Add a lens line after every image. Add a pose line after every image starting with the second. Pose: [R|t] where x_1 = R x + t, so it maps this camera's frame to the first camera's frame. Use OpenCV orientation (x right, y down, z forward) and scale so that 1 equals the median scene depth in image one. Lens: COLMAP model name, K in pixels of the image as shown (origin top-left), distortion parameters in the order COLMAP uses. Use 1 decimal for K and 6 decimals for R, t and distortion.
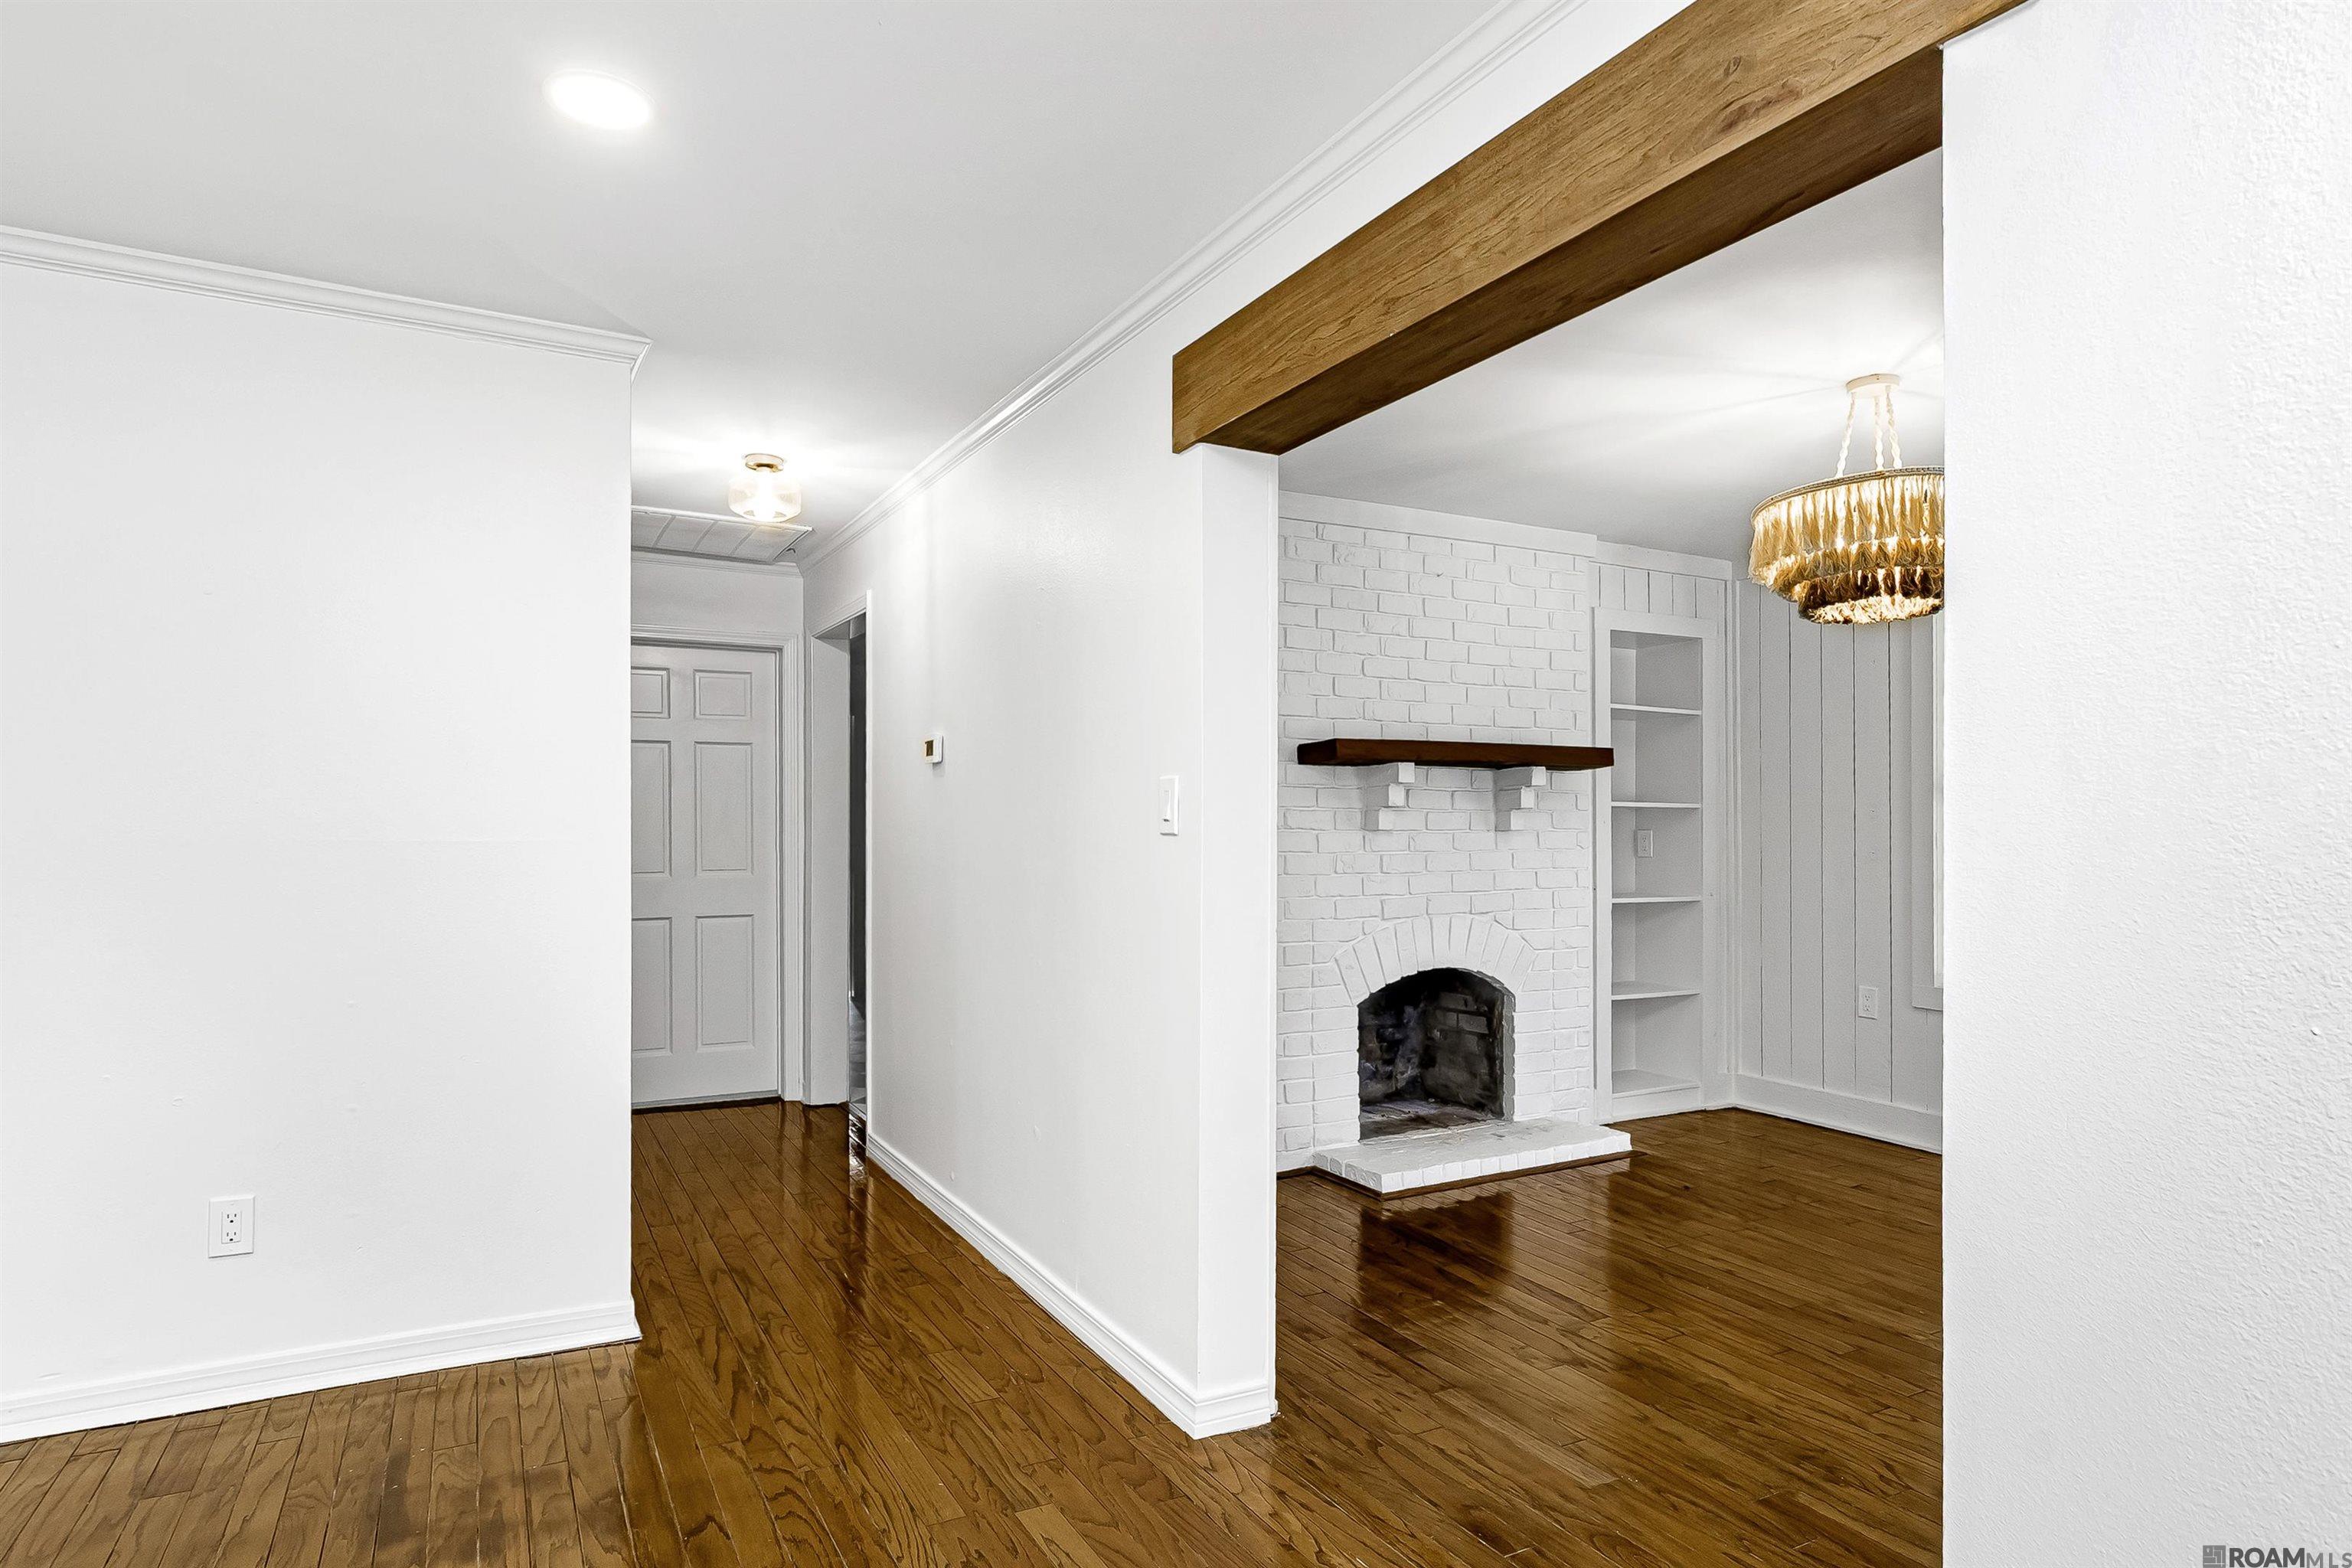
lens RADIAL K [[1254.1, 0, 1179.9], [0, 1254.1, 799.7], [0, 0, 1]] dist [0.003947, 0.000296]
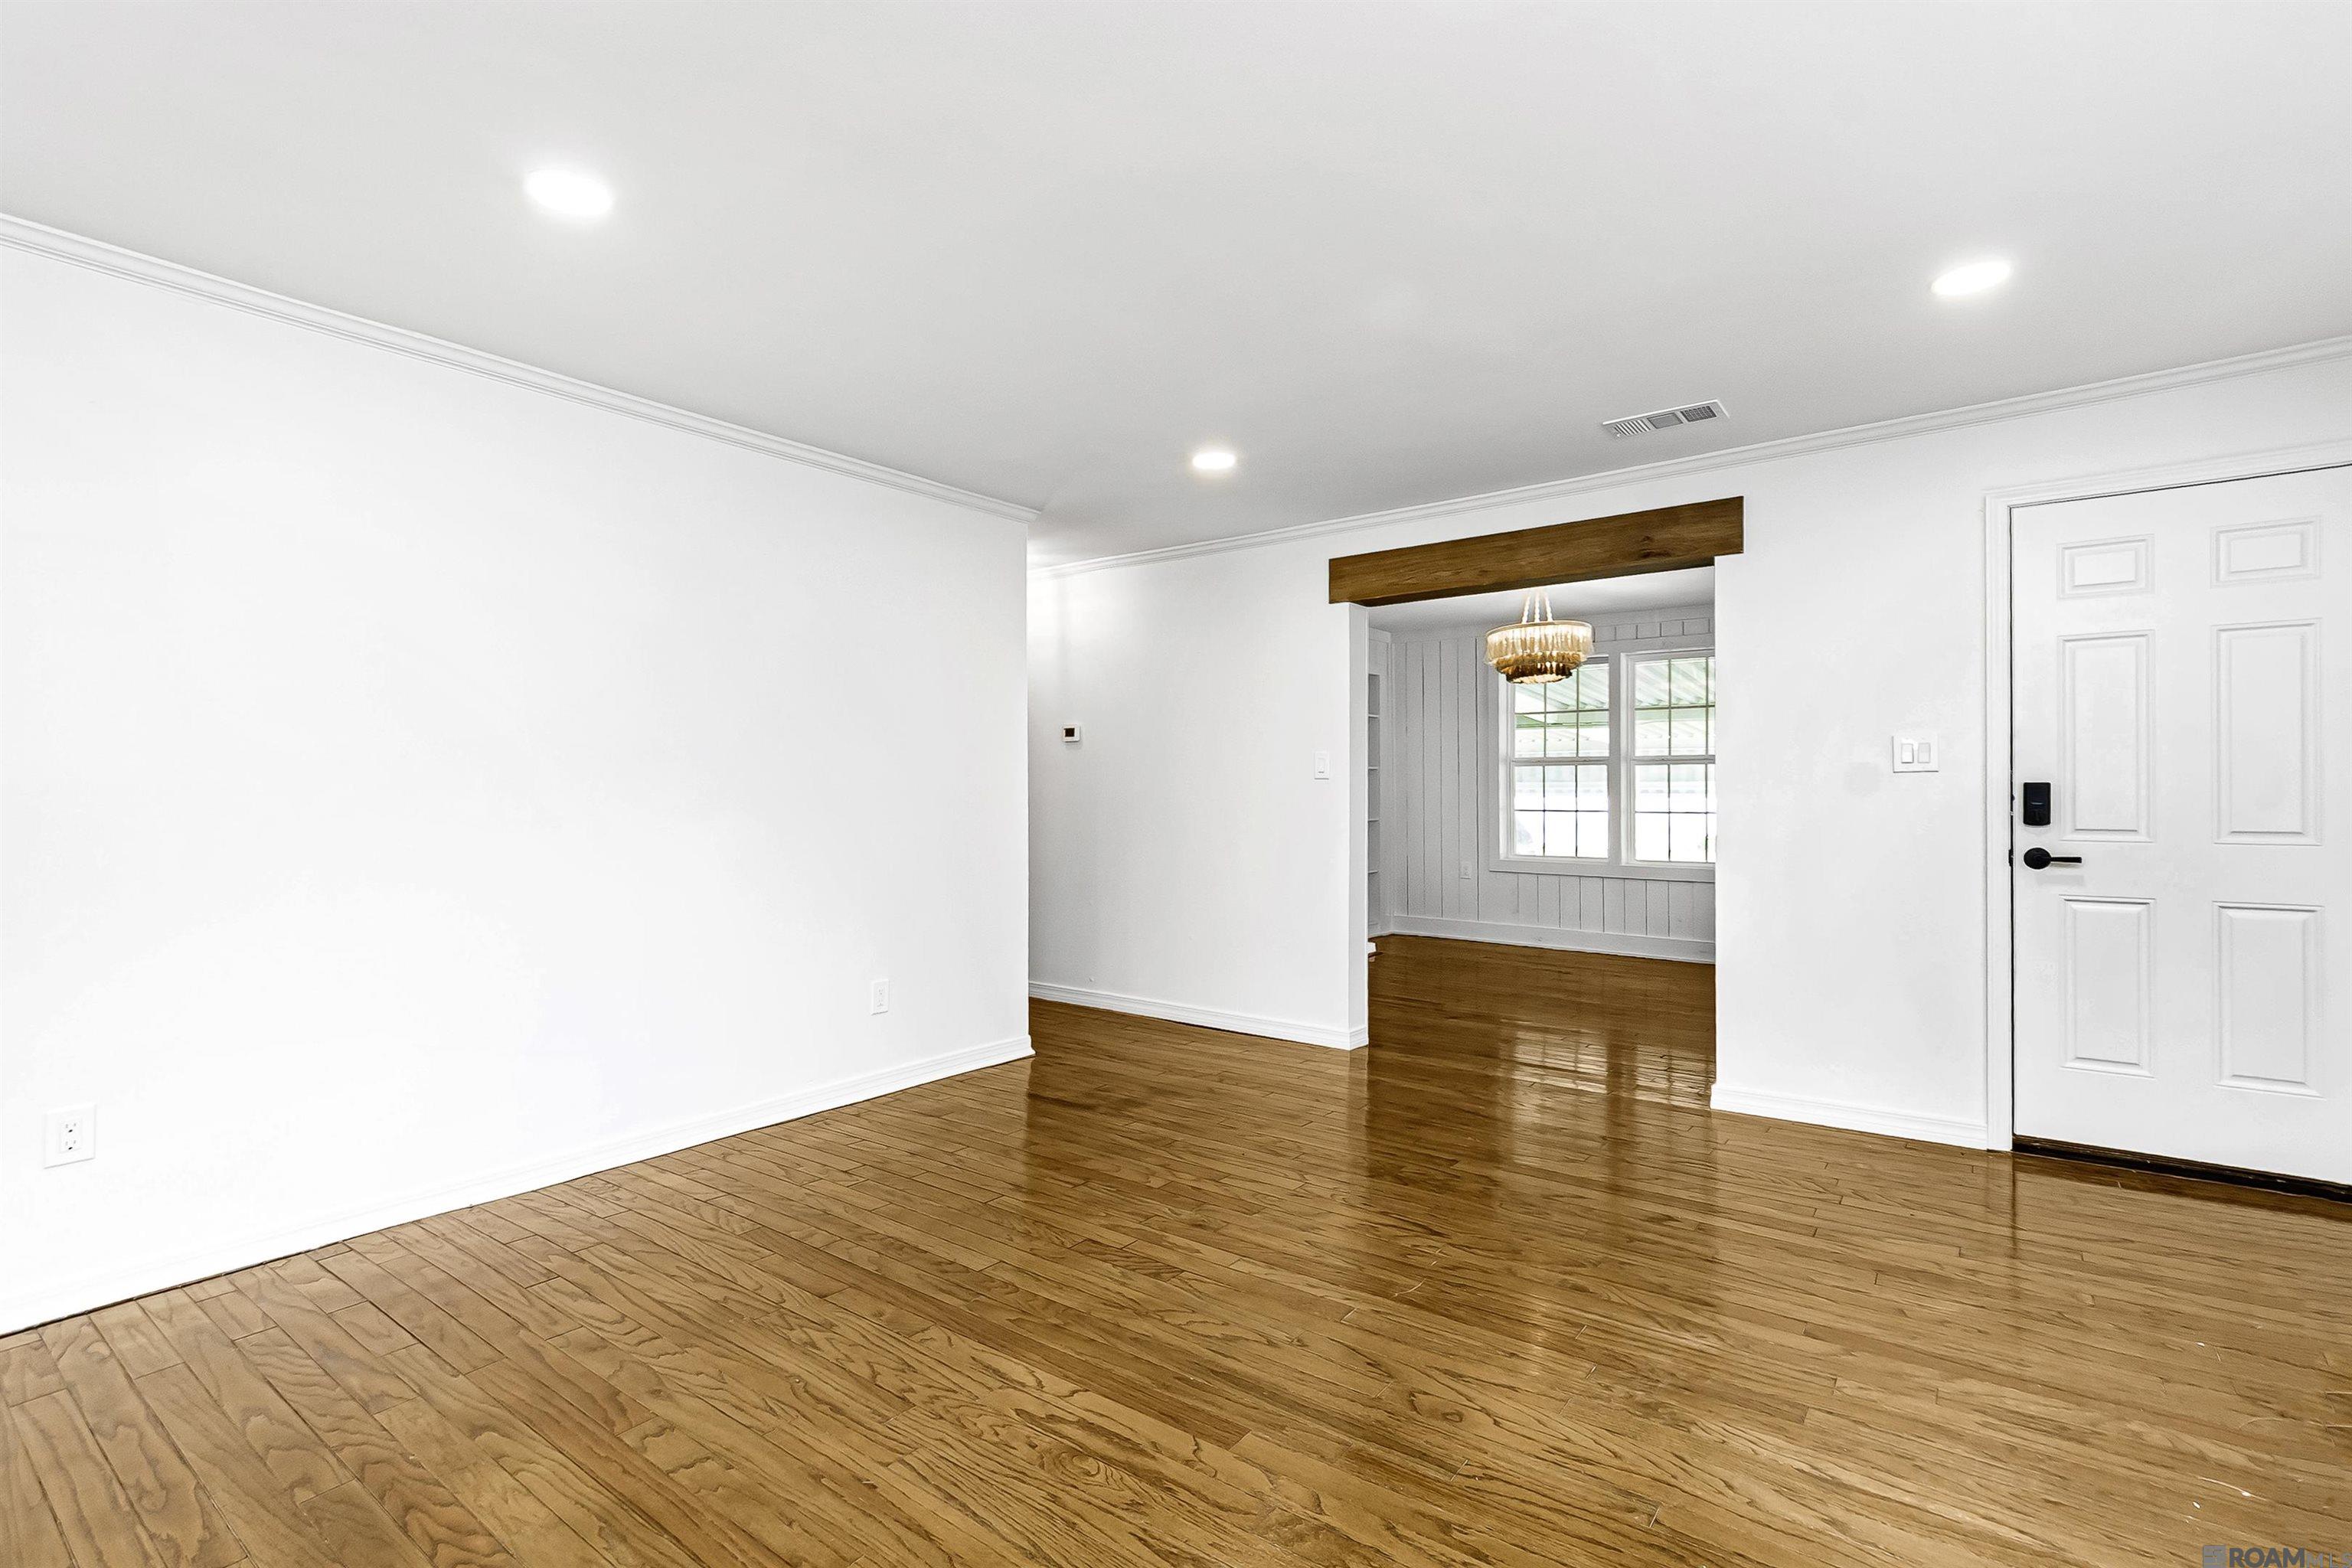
lens RADIAL K [[1063.7, 0, 1176.2], [0, 1063.7, 782.3], [0, 0, 1]] dist [0.022281, 0.000438]
pose [[0.912299, -0.004354, 0.409502, -0.849237], [-0.002664, 0.999859, 0.016566, 0.001712], [-0.409517, -0.016204, 0.912159, -0.487343]]
